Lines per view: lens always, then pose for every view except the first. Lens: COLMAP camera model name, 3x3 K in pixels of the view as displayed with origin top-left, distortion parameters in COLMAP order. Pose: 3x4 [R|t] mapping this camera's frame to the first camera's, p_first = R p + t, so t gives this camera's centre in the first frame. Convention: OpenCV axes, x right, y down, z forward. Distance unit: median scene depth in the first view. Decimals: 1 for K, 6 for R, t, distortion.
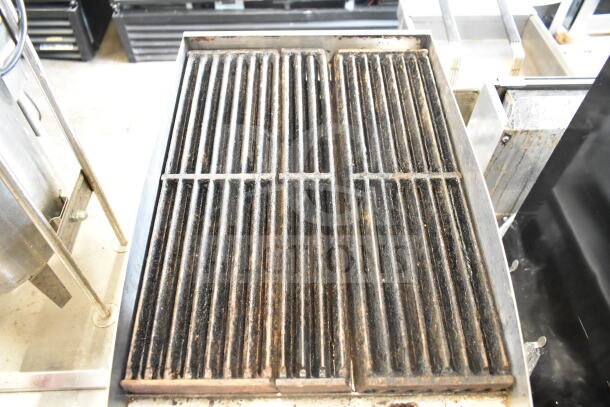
lens RADIAL K [[491.0, 0, 302.3], [0, 491.0, 193.8], [0, 0, 1]] dist [-0.014264, 0.015718]
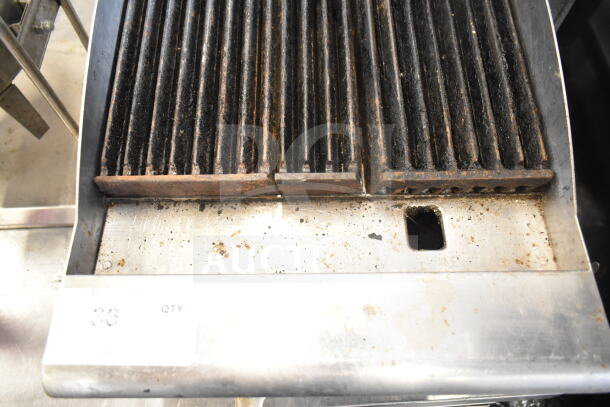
lens RADIAL K [[491.0, 0, 301.7], [0, 491.0, 200.6], [0, 0, 1]] dist [-0.014264, 0.015718]
pose [[0.999908, -0.007783, -0.011105, 0.002282], [0.010019, 0.975856, 0.218186, 0.217641], [0.009139, -0.218278, 0.975844, 0.141700]]
